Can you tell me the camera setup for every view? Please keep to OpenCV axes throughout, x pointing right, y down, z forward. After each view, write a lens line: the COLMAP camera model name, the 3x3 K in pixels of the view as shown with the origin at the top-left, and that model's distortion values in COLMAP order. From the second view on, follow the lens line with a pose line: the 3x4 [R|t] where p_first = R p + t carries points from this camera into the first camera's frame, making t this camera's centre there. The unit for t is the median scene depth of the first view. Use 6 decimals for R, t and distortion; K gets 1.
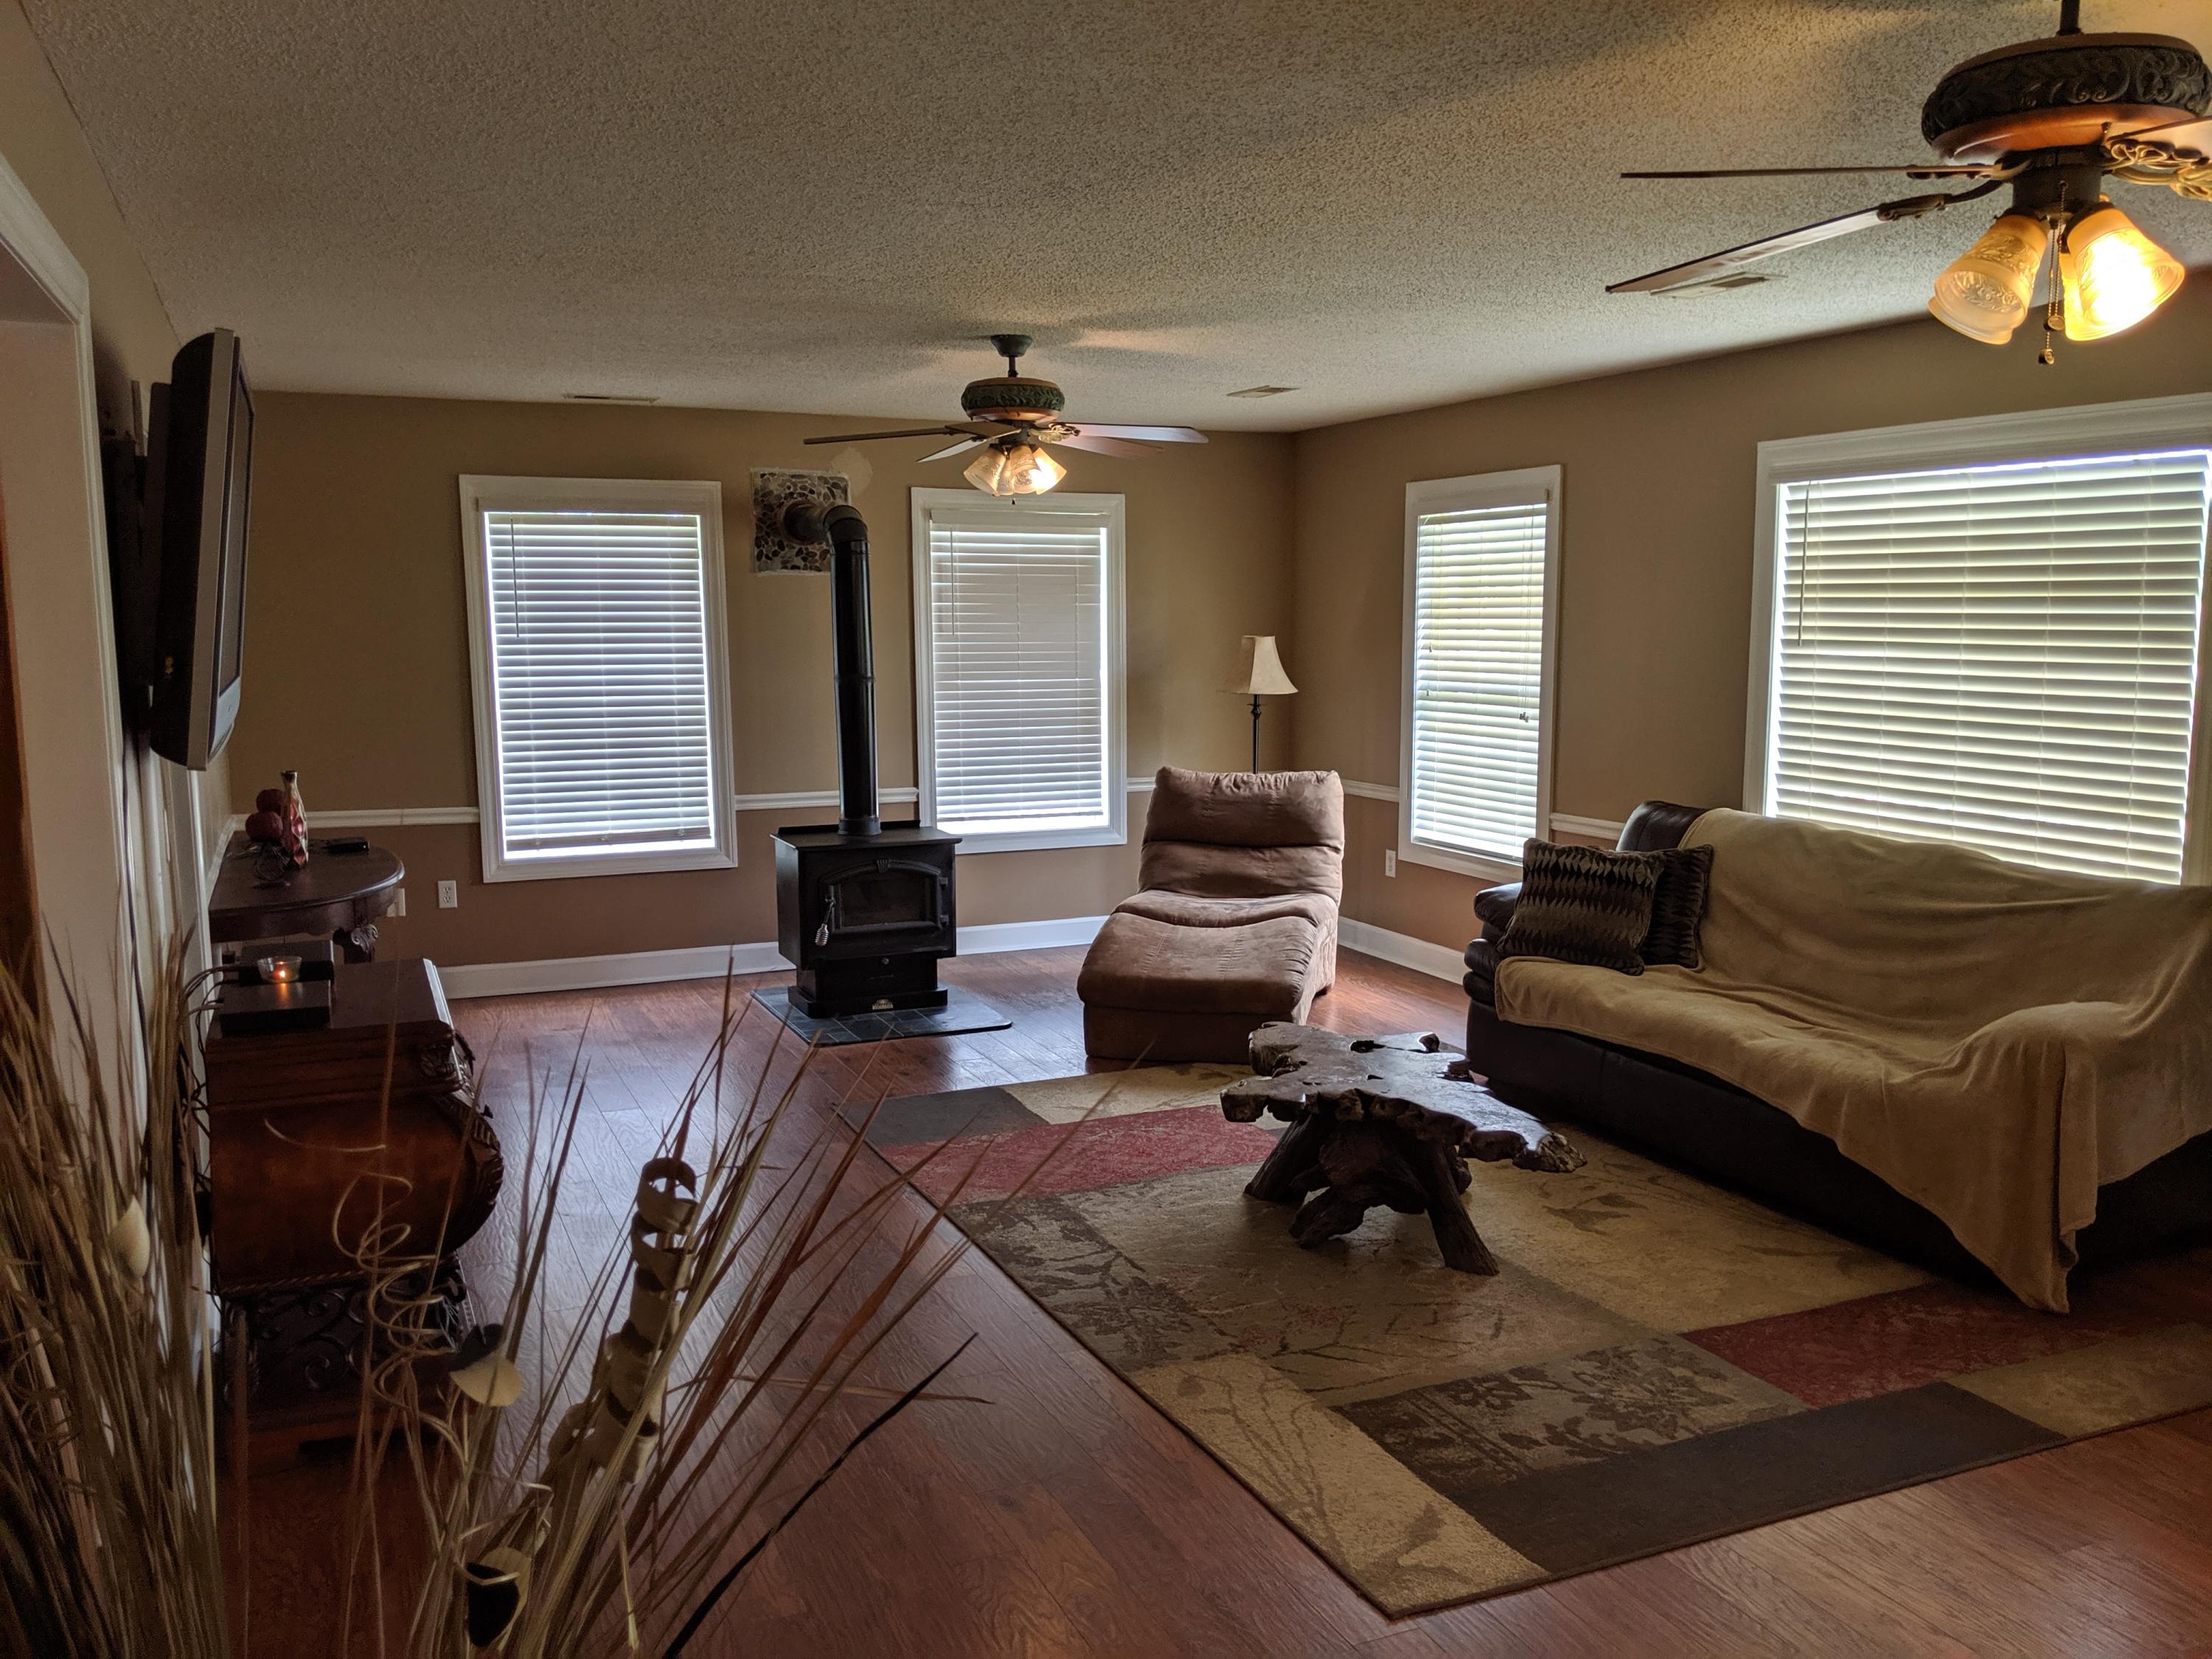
lens RADIAL K [[1799.8, 0, 1106.0], [0, 1799.8, 829.5], [0, 0, 1]] dist [0.081427, -0.151547]
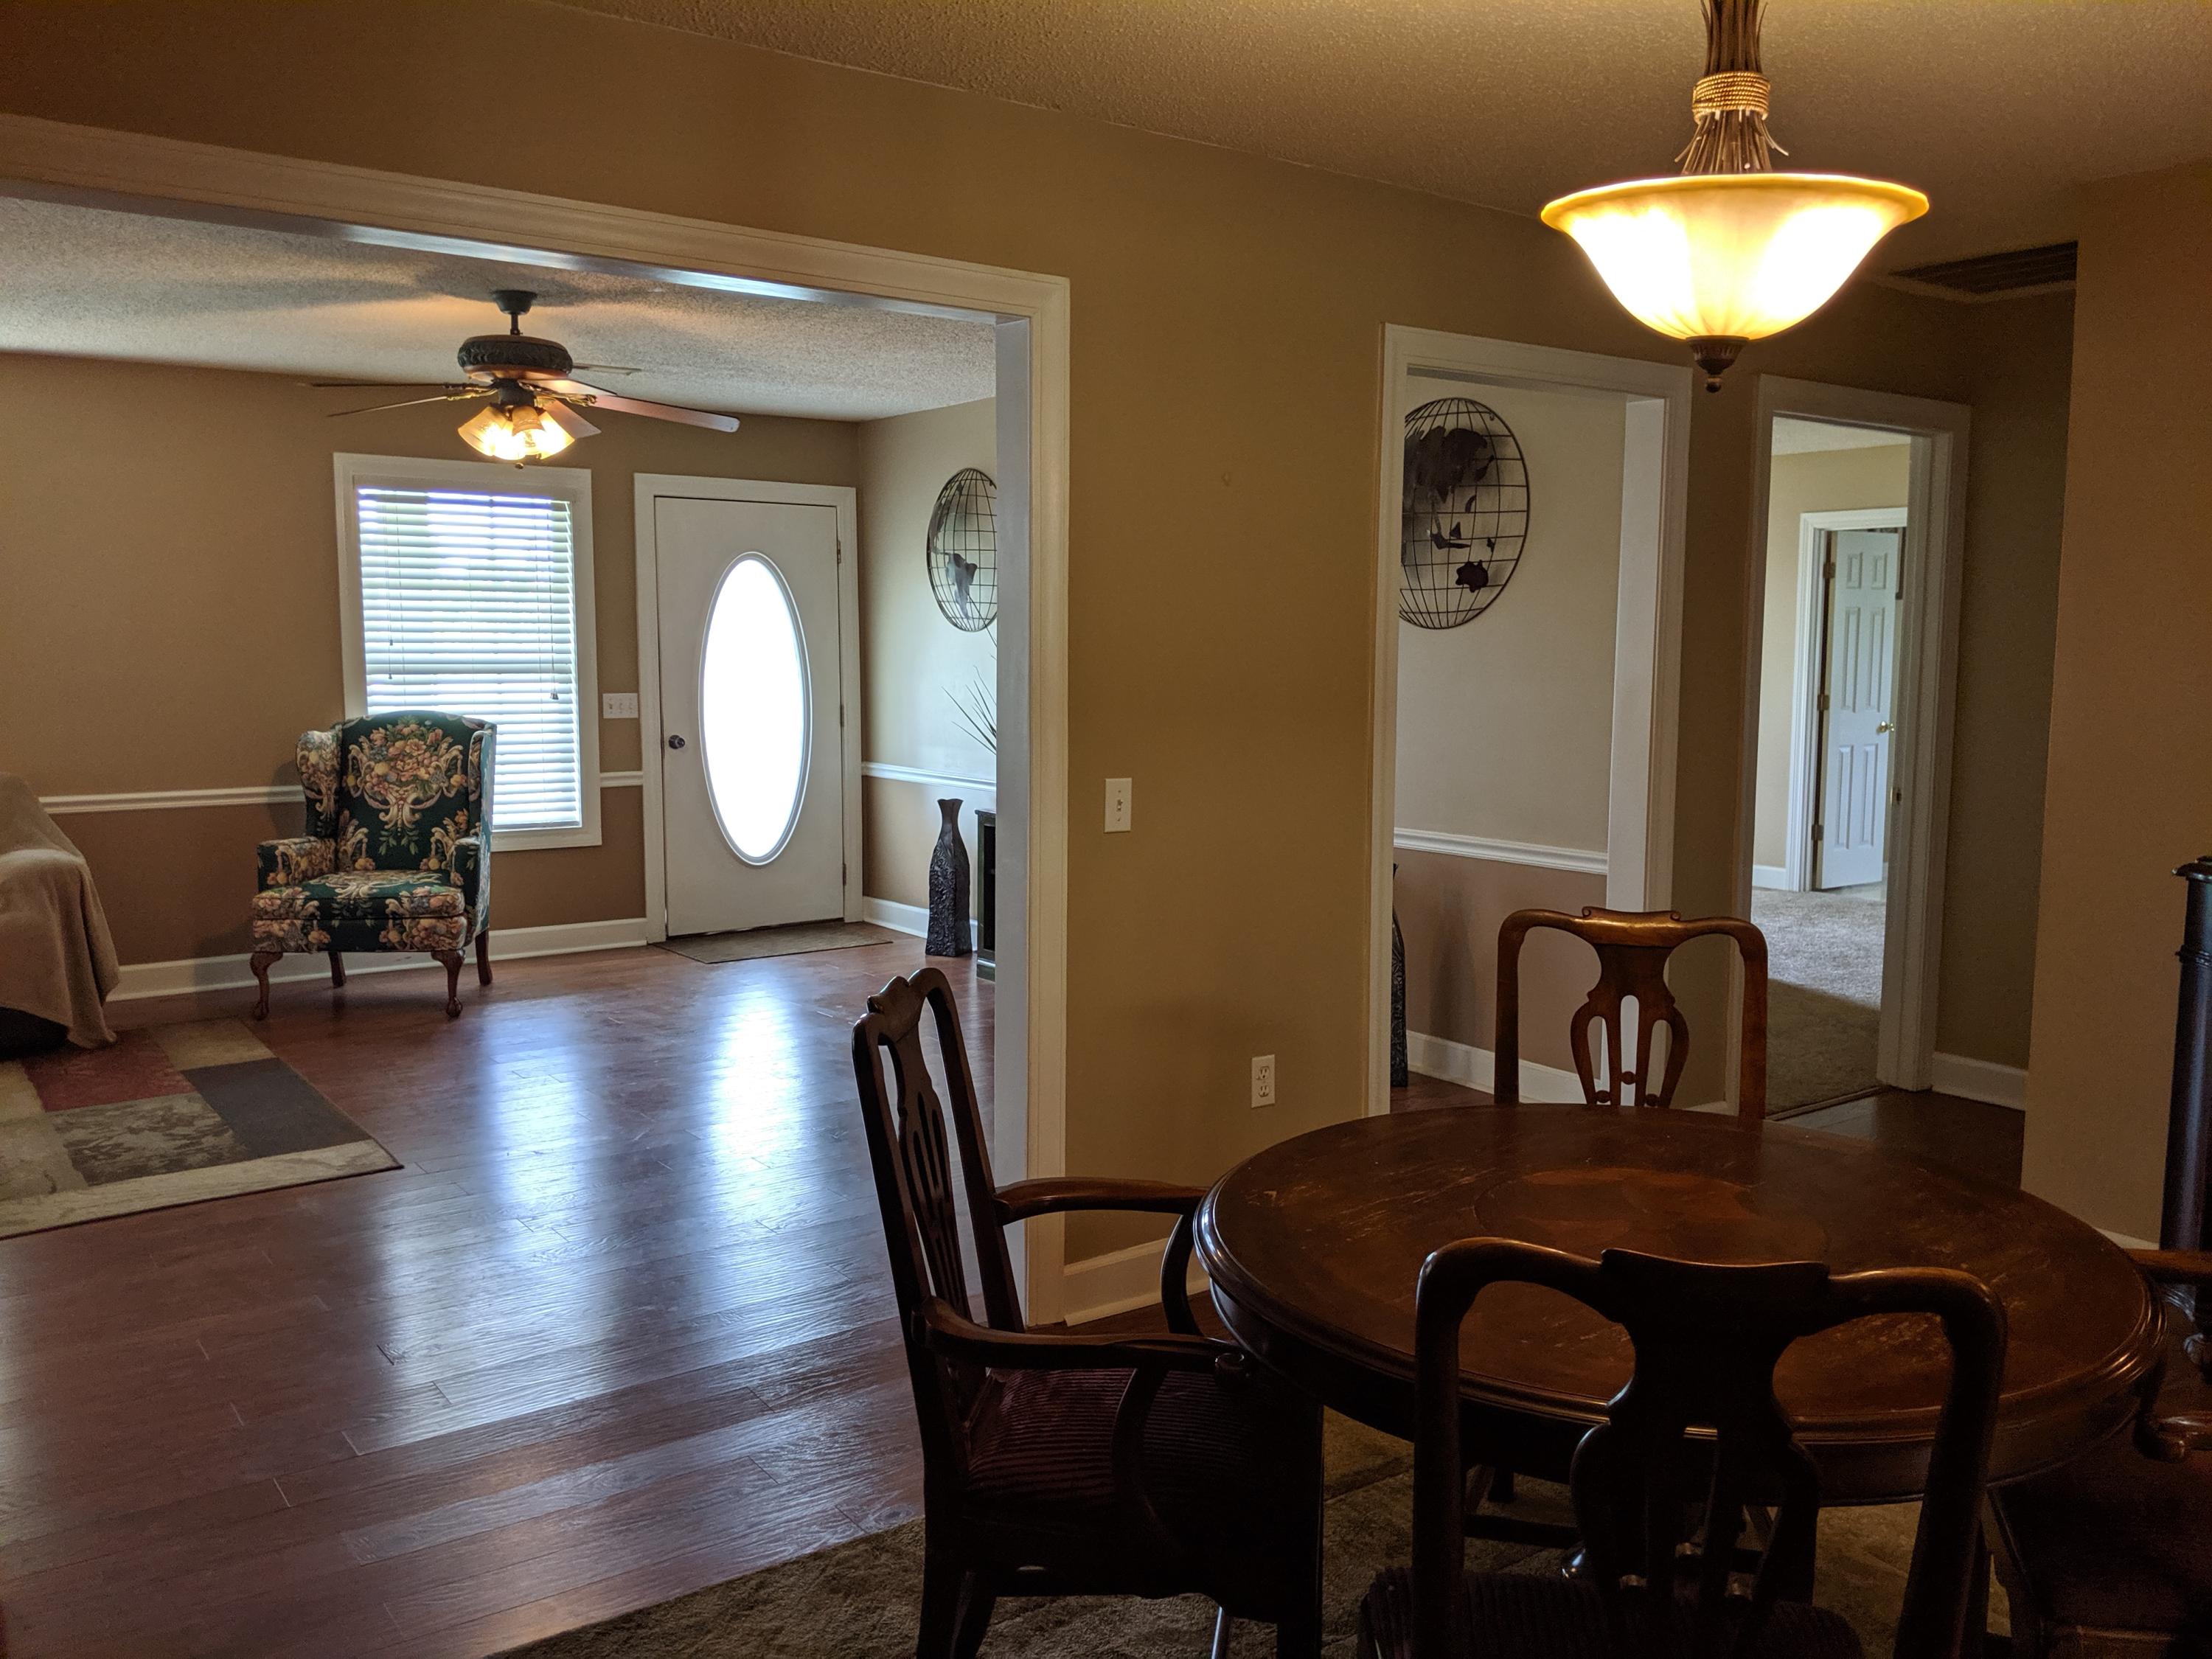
lens RADIAL K [[1773.9, 0, 1097.7], [0, 1773.9, 827.8], [0, 0, 1]] dist [0.086147, -0.102664]
pose [[-0.189312, -0.109522, 0.975790, -1.193845], [0.122139, 0.983416, 0.134074, -0.011012], [-0.974291, 0.144564, -0.172796, 0.484874]]
